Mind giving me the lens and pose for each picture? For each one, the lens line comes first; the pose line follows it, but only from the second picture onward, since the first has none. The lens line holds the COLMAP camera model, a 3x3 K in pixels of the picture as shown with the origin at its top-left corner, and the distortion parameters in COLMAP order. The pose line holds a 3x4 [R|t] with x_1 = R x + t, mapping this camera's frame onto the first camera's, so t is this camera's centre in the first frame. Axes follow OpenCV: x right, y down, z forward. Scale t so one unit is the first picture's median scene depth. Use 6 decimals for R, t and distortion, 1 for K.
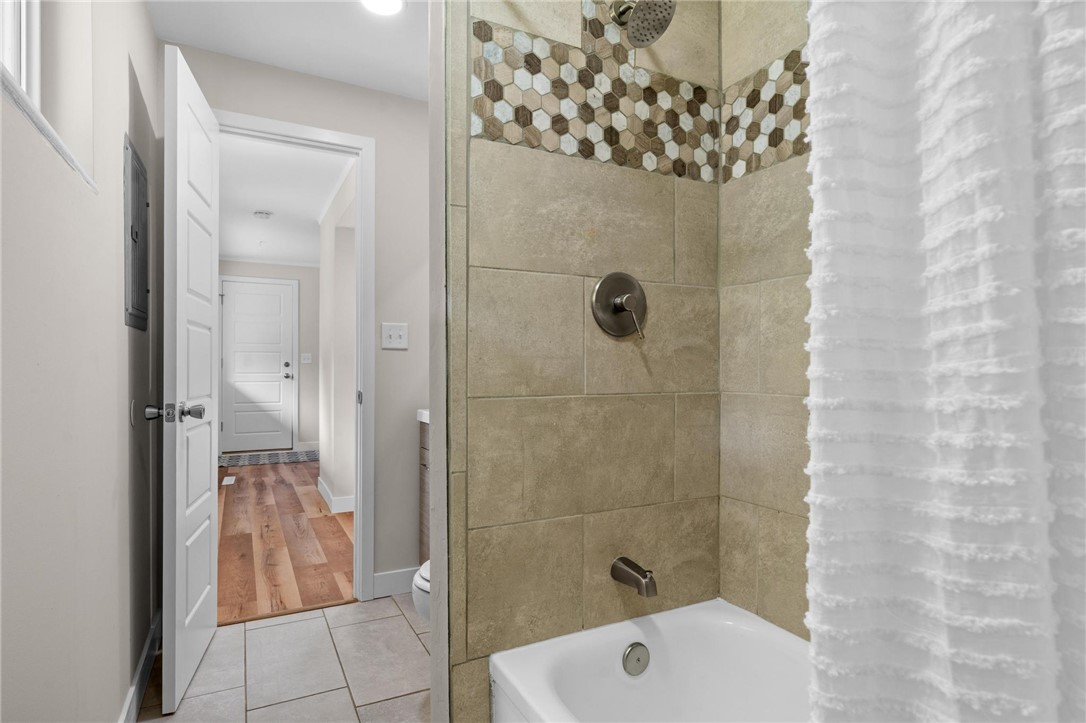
lens RADIAL K [[574.2, 0, 543.0], [0, 574.2, 361.5], [0, 0, 1]] dist [-0.003494, 0.000353]
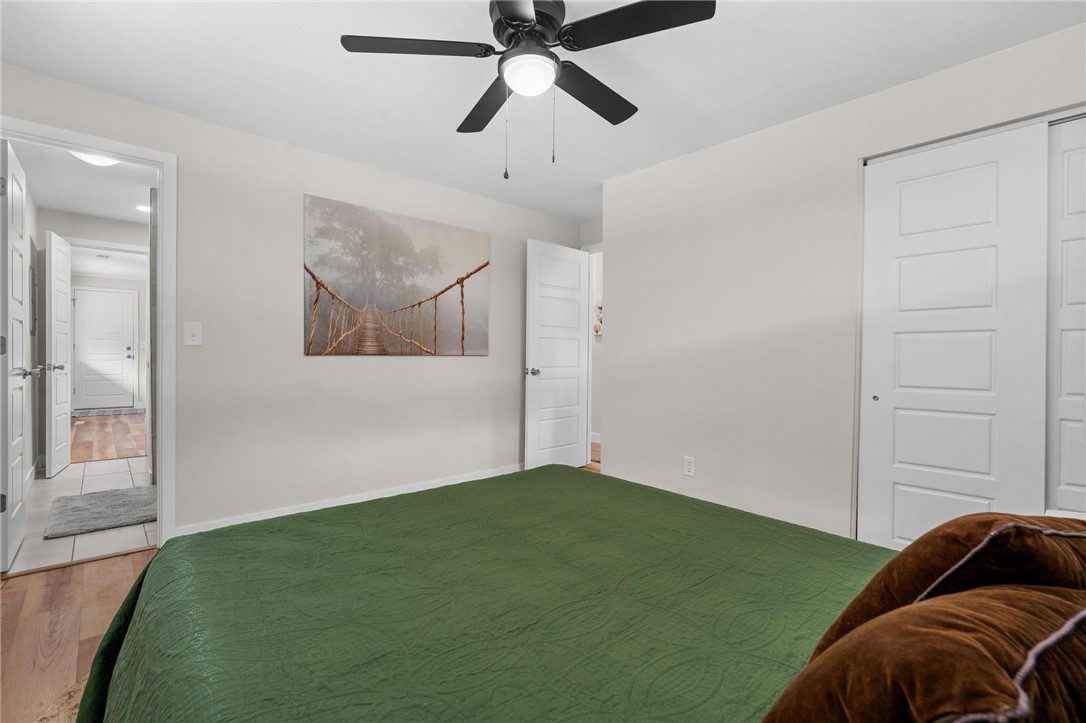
lens RADIAL K [[485.5, 0, 543.0], [0, 485.5, 361.5], [0, 0, 1]] dist [0.001788, 0.000351]
pose [[0.967491, 0.011245, 0.252654, 0.346943], [-0.017326, 0.999611, 0.021857, -0.009249], [-0.252310, -0.025524, 0.967310, -0.612820]]
